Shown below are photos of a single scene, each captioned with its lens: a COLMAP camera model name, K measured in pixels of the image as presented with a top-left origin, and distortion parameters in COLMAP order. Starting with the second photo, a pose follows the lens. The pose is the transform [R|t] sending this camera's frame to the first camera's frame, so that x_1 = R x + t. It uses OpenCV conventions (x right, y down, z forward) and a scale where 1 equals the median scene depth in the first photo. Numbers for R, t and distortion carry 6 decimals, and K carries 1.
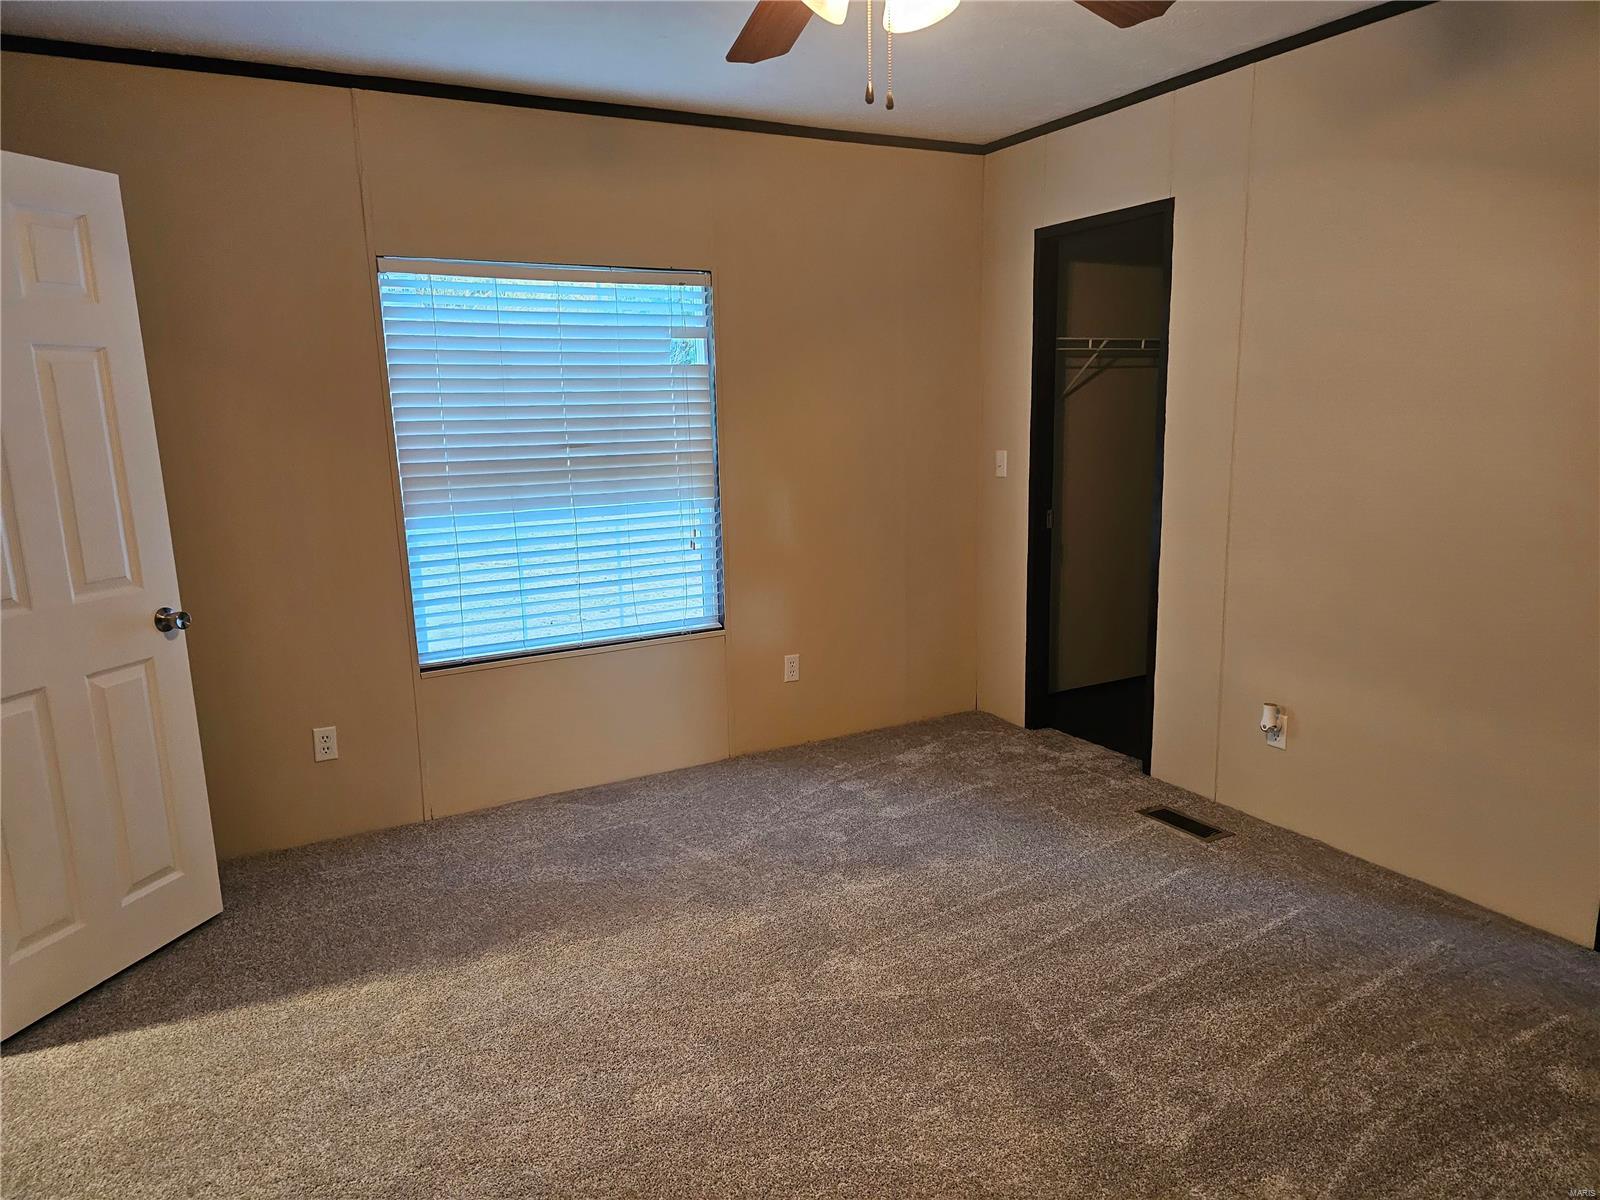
lens RADIAL K [[1061.7, 0, 793.2], [0, 1061.7, 594.6], [0, 0, 1]] dist [0.086992, -0.076386]
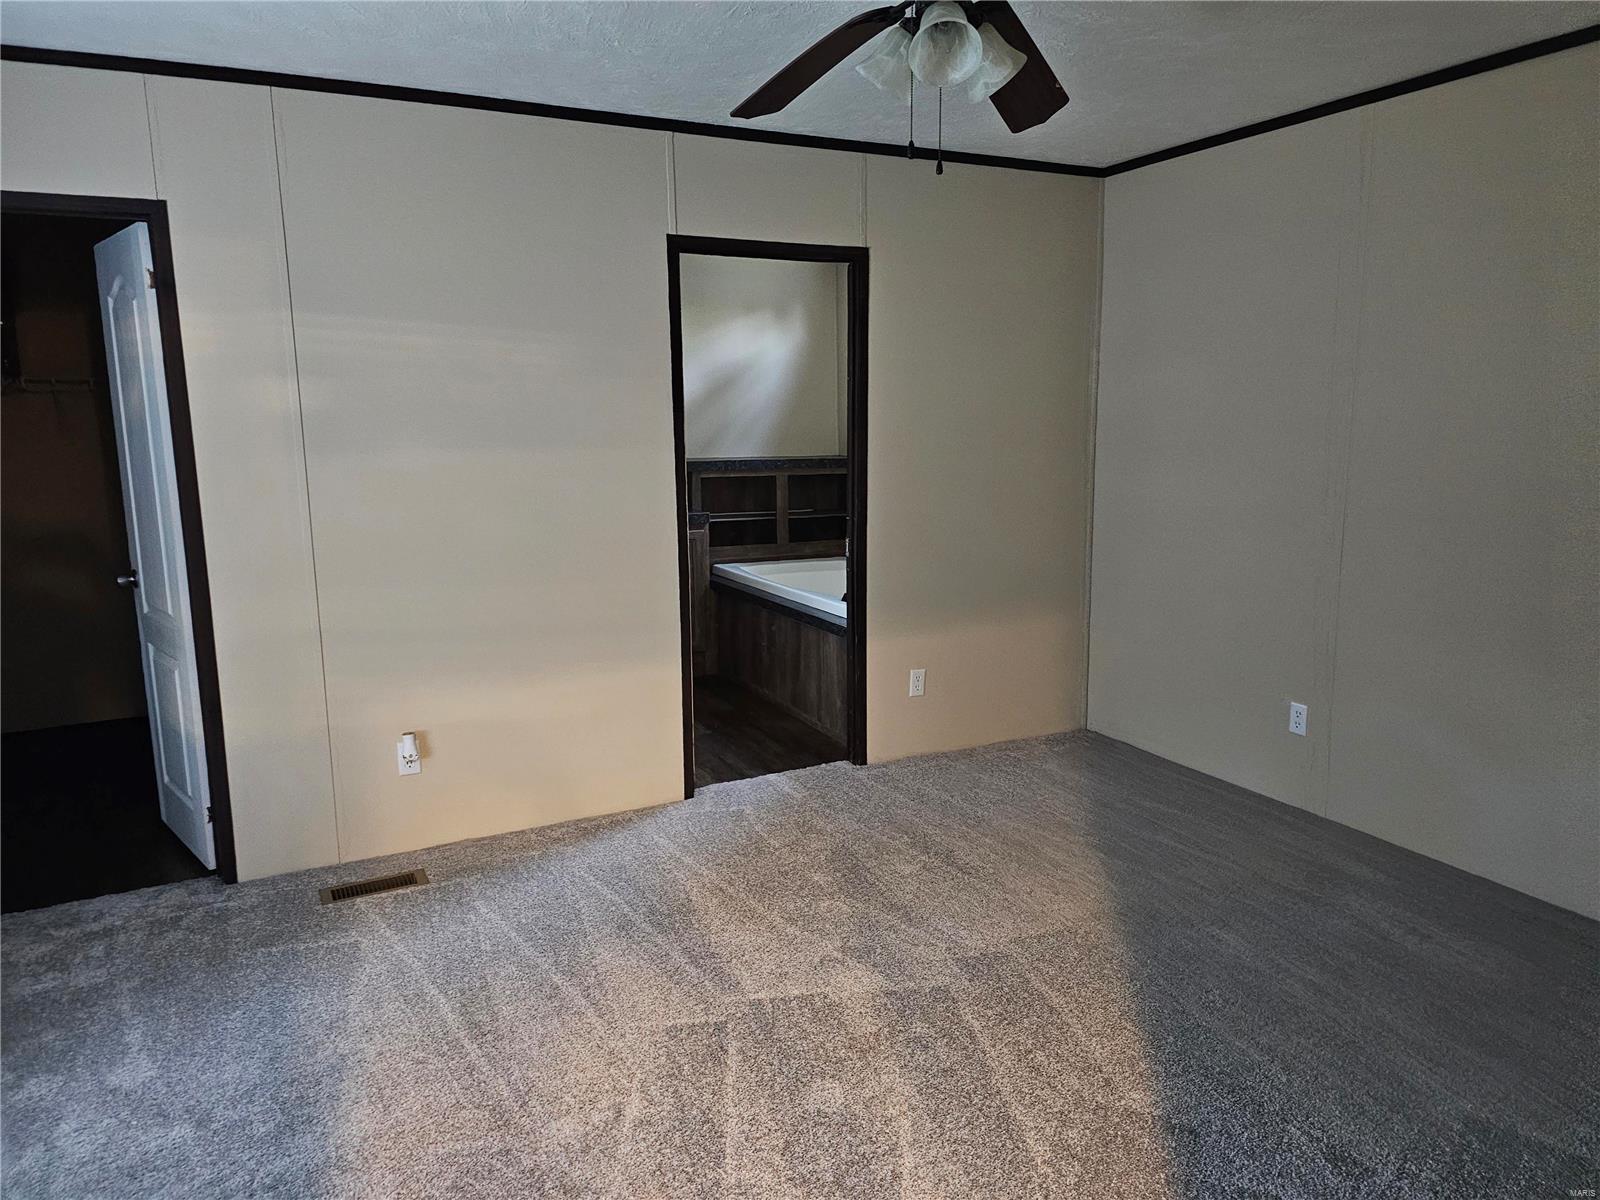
lens RADIAL K [[1061.7, 0, 793.2], [0, 1061.7, 594.6], [0, 0, 1]] dist [0.086992, -0.076386]
pose [[0.037900, -0.141485, 0.989215, -0.524257], [0.195551, 0.971836, 0.131507, -0.087846], [-0.979961, 0.188458, 0.064500, 0.550507]]
